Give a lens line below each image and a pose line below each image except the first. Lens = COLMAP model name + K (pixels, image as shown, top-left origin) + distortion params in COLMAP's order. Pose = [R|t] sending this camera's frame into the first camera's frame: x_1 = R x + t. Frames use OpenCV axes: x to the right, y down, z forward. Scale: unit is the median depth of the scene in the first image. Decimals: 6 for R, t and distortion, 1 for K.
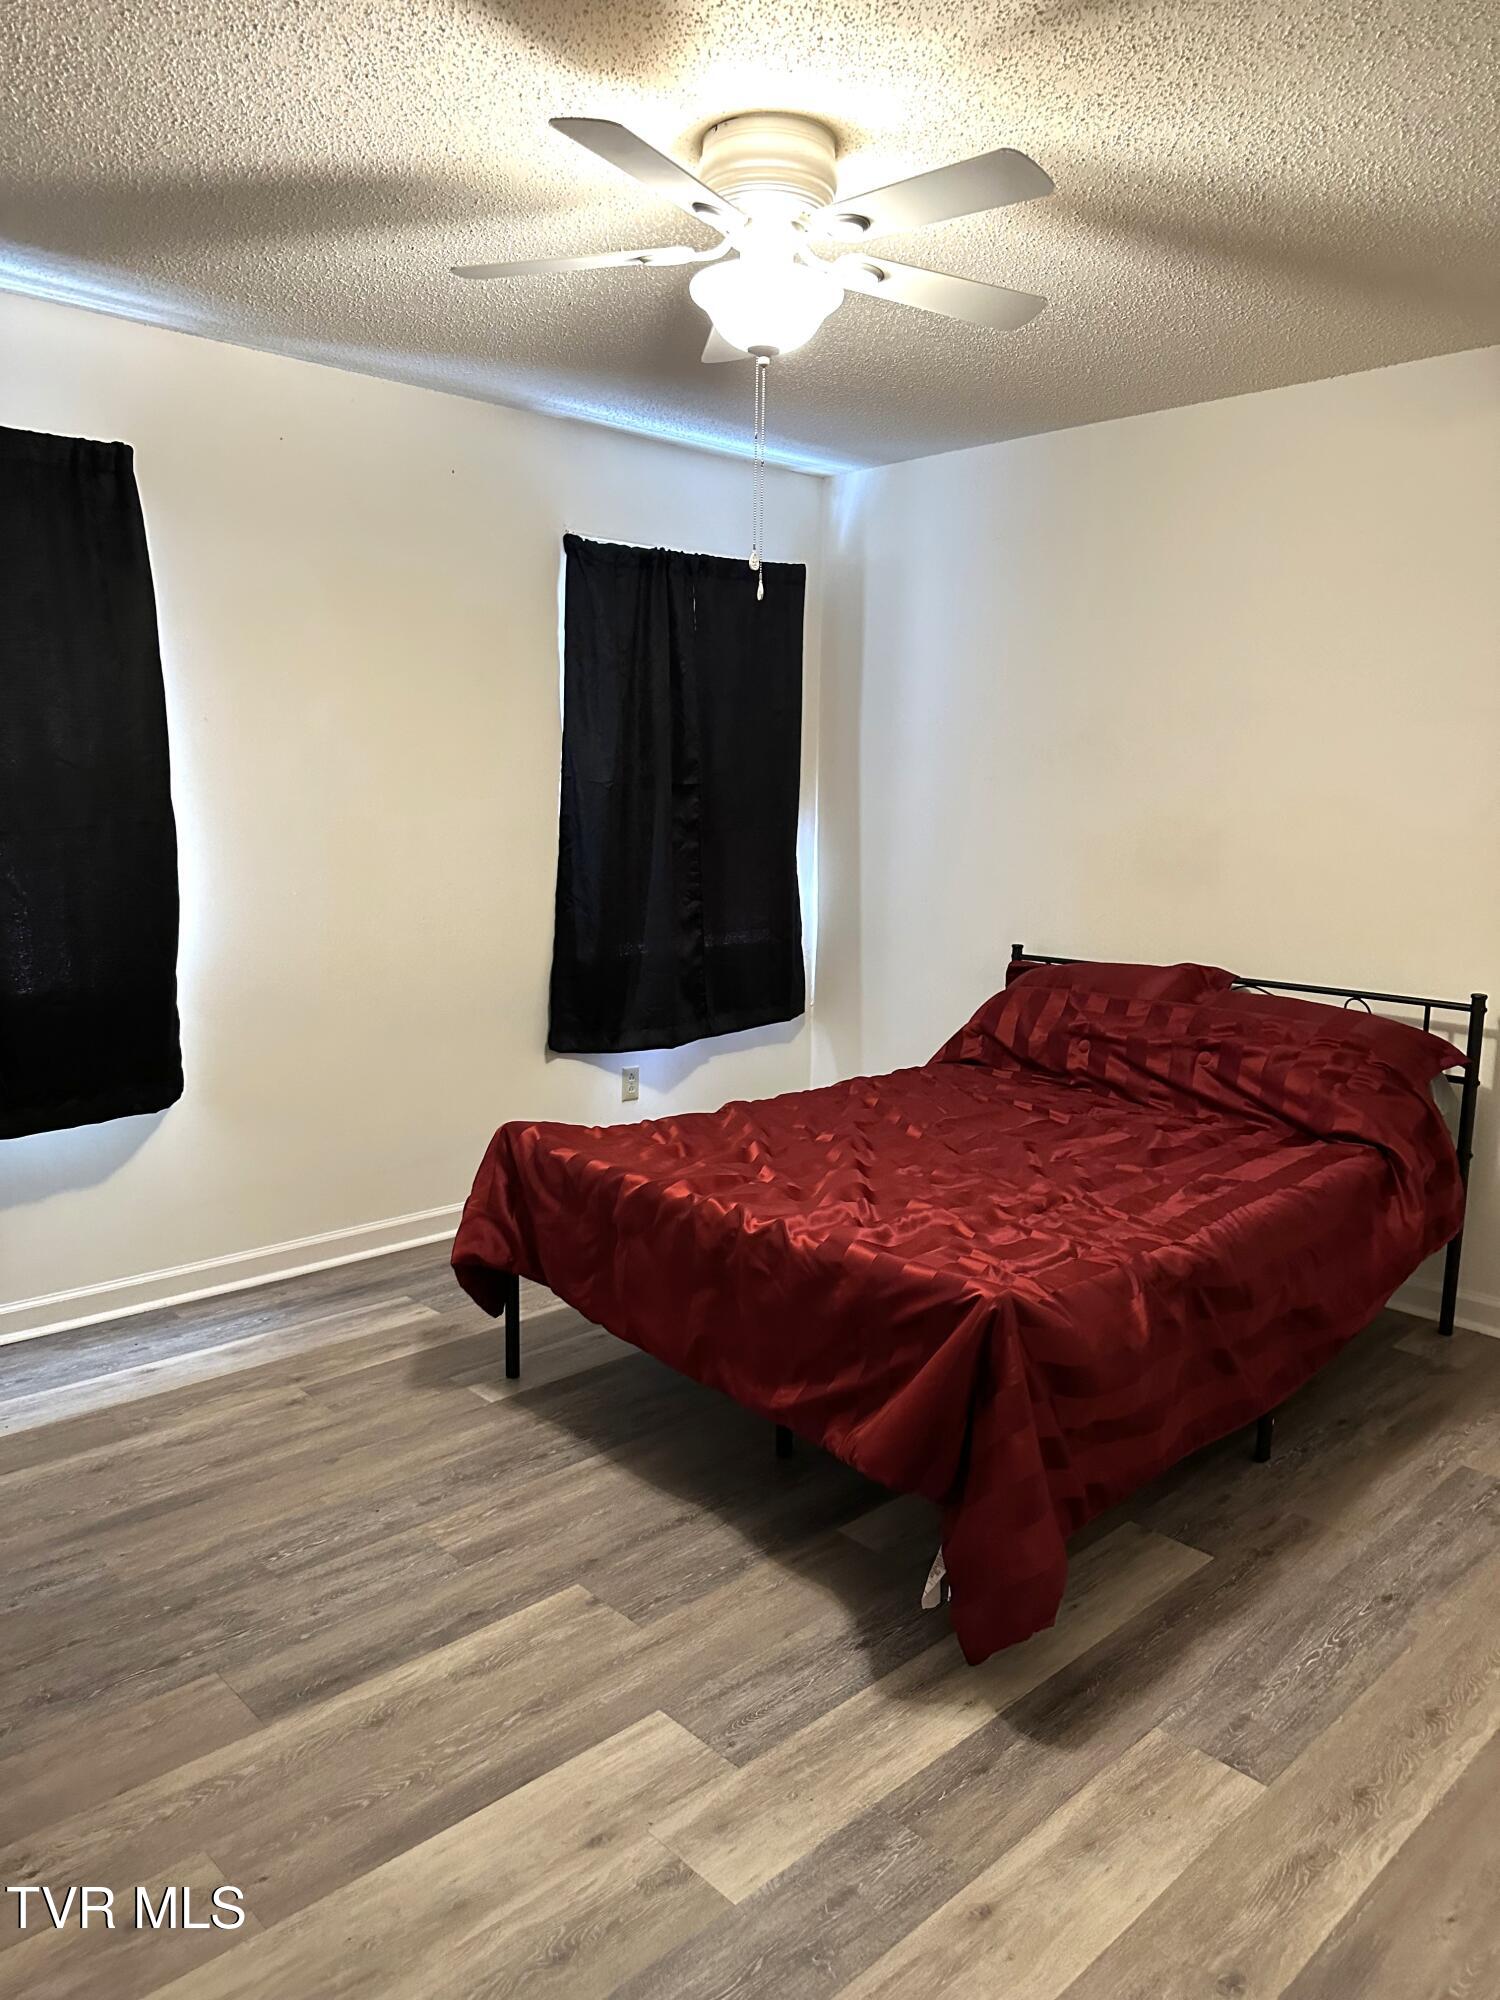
lens RADIAL K [[1496.3, 0, 750.0], [0, 1496.3, 1000.0], [0, 0, 1]] dist [0.077063, -0.060704]
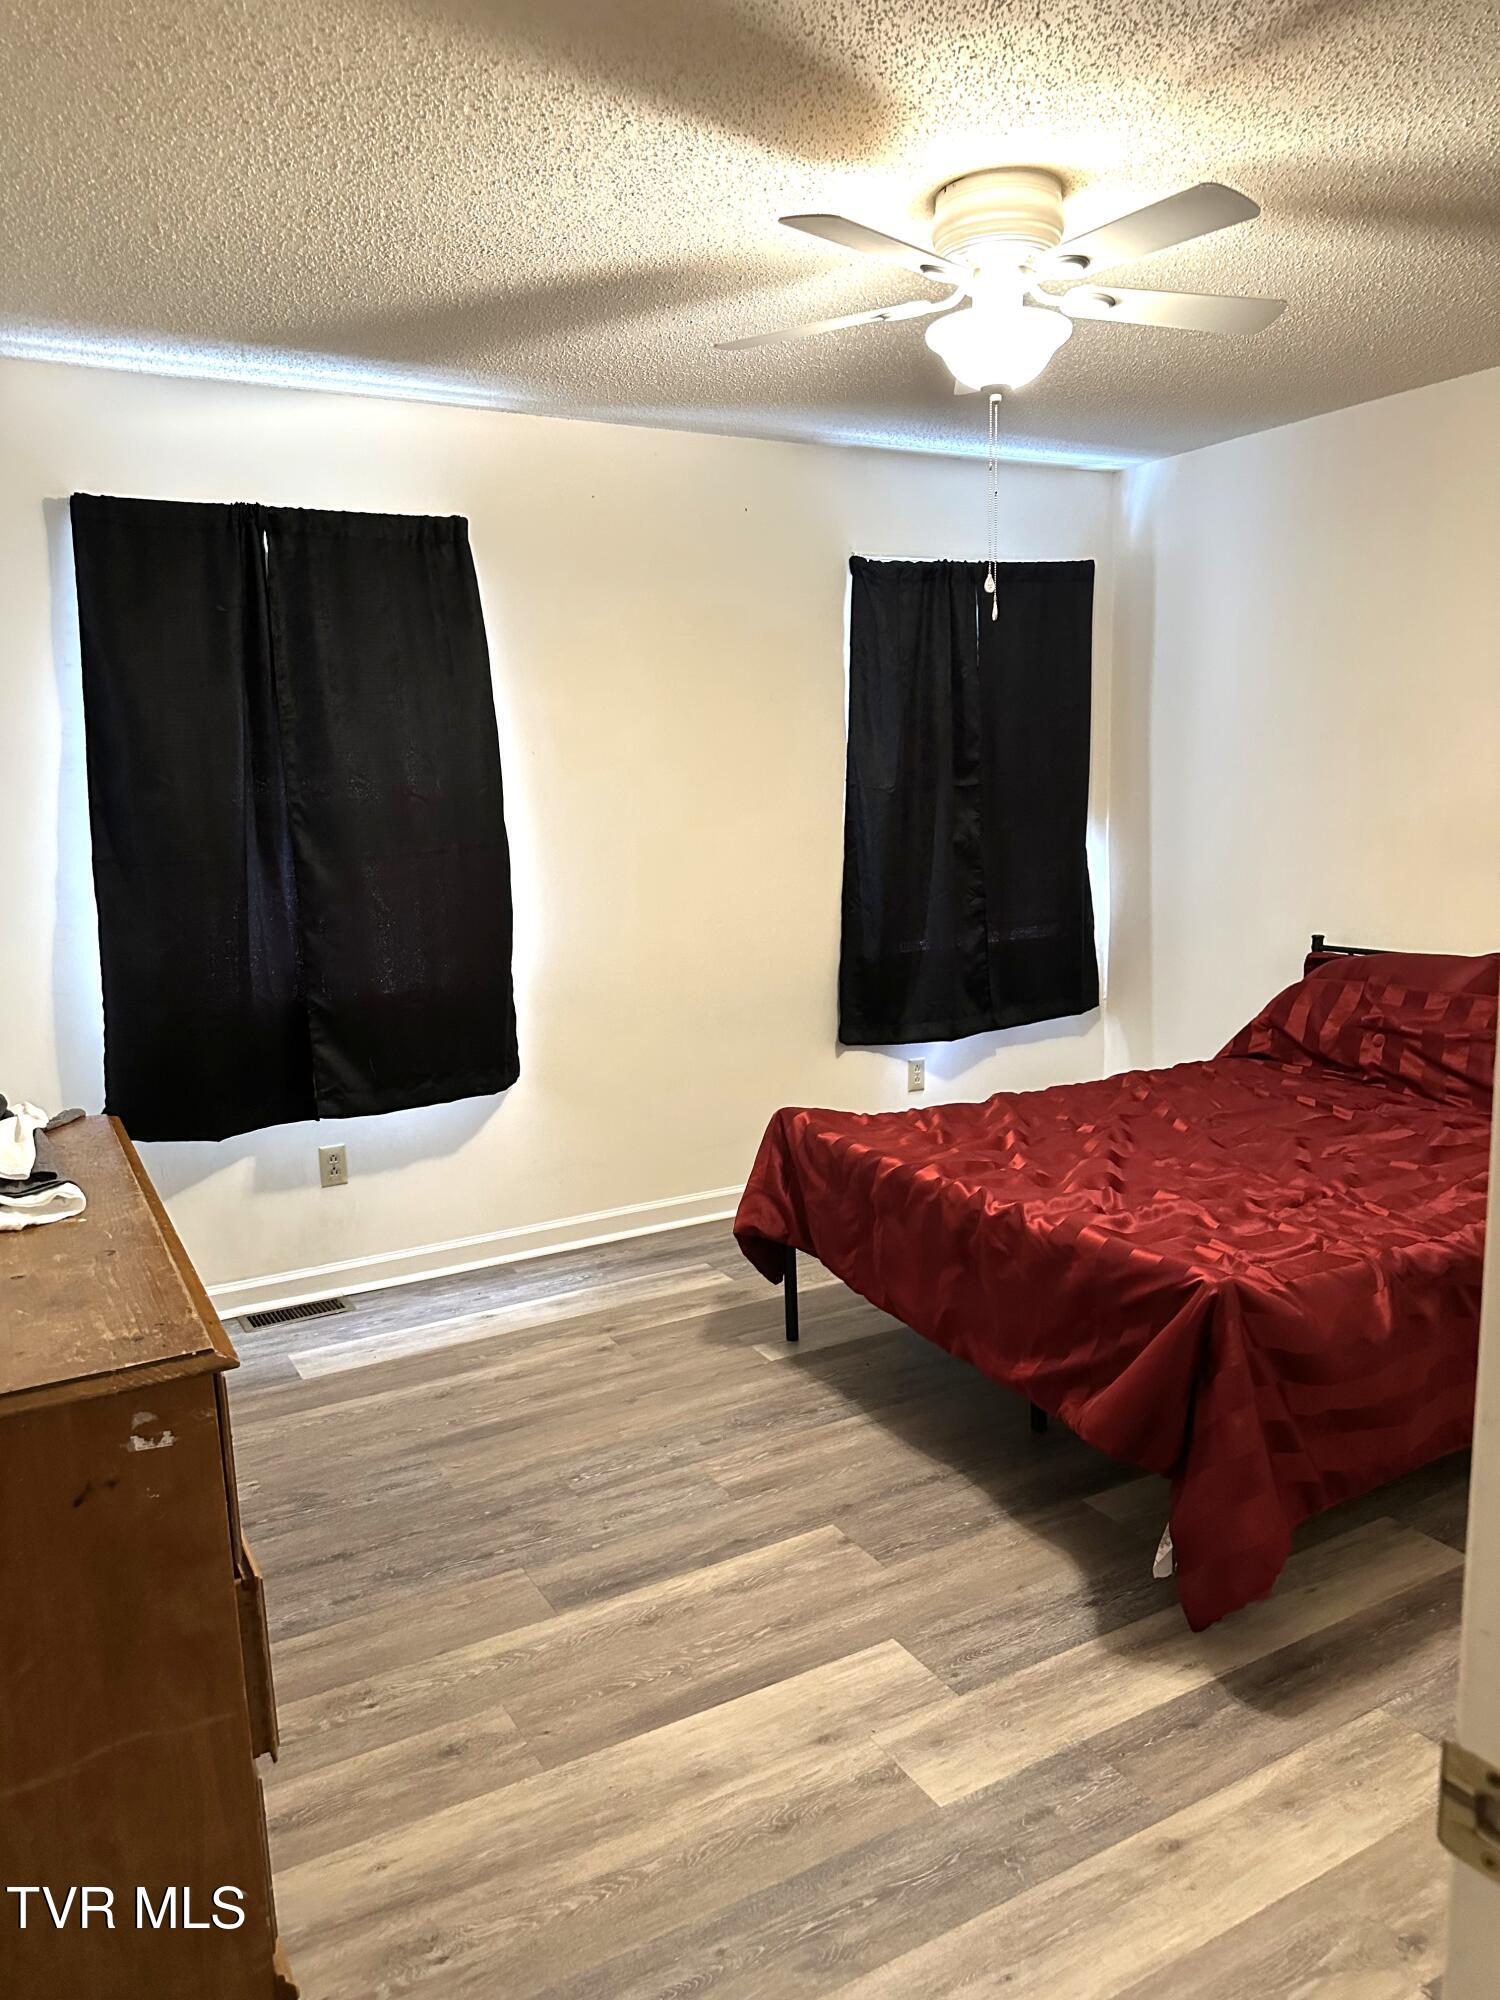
lens RADIAL K [[1498.8, 0, 726.5], [0, 1498.8, 1009.5], [0, 0, 1]] dist [0.096555, -0.051666]
pose [[0.969355, -0.003284, -0.245643, 0.090278], [0.006358, 0.999911, 0.011720, -0.005525], [0.245583, -0.012923, 0.969289, -0.095575]]
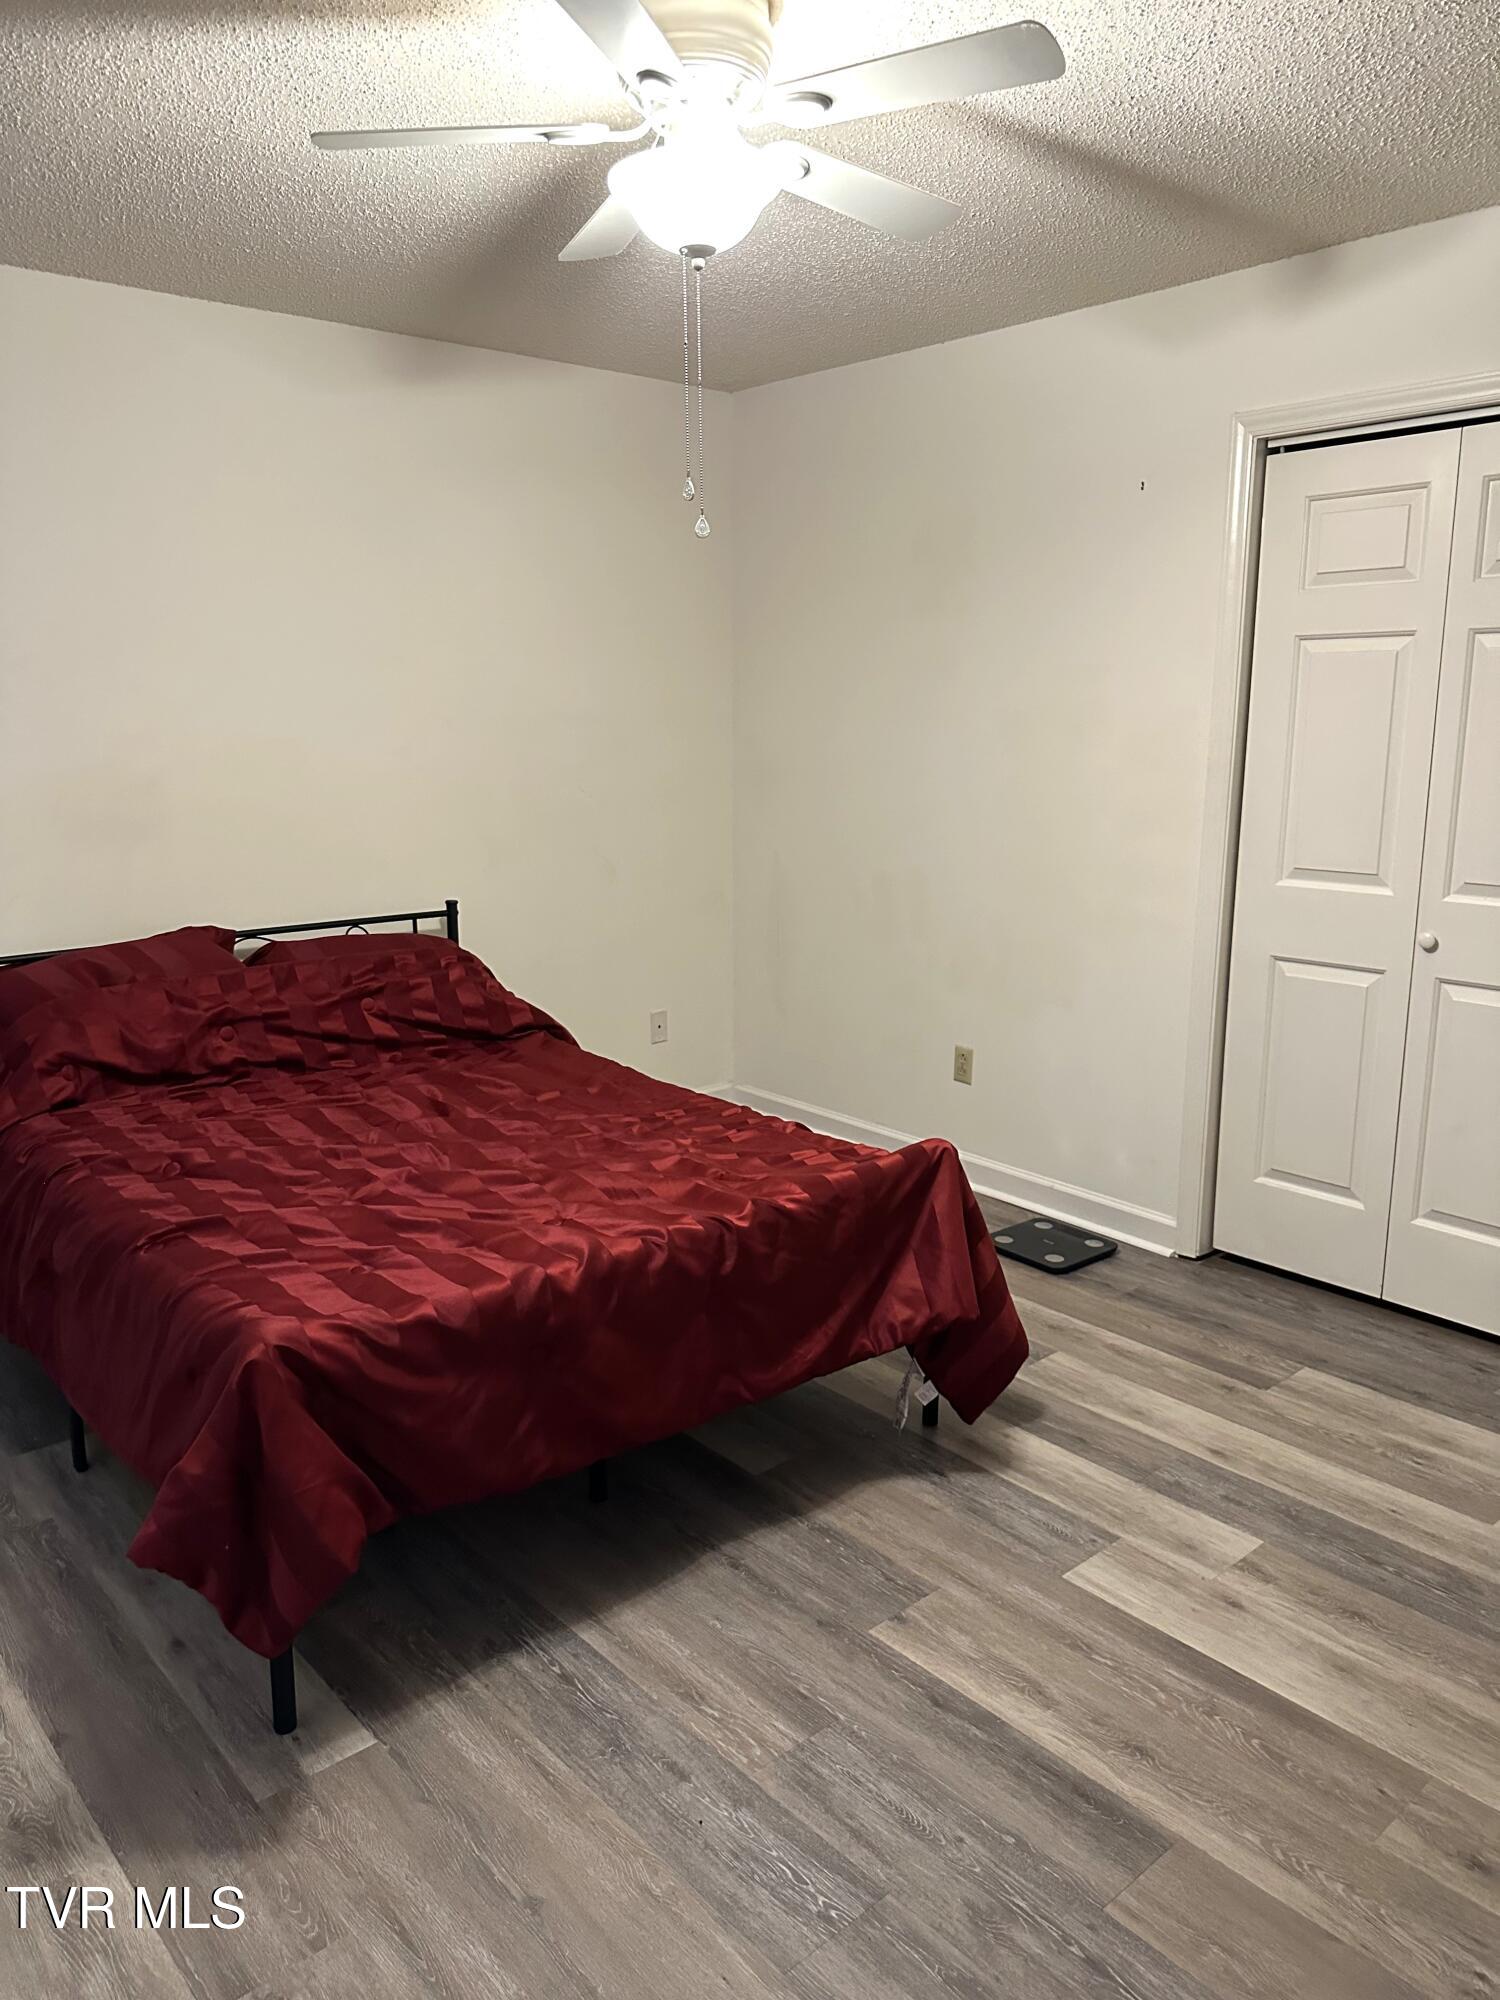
lens RADIAL K [[1392.9, 0, 841.5], [0, 1392.9, 999.3], [0, 0, 1]] dist [0.031360, -0.004814]
pose [[0.002536, -0.219616, 0.975583, -0.908782], [0.145425, 0.965296, 0.216923, -0.181718], [-0.989366, 0.141324, 0.034386, 0.985386]]
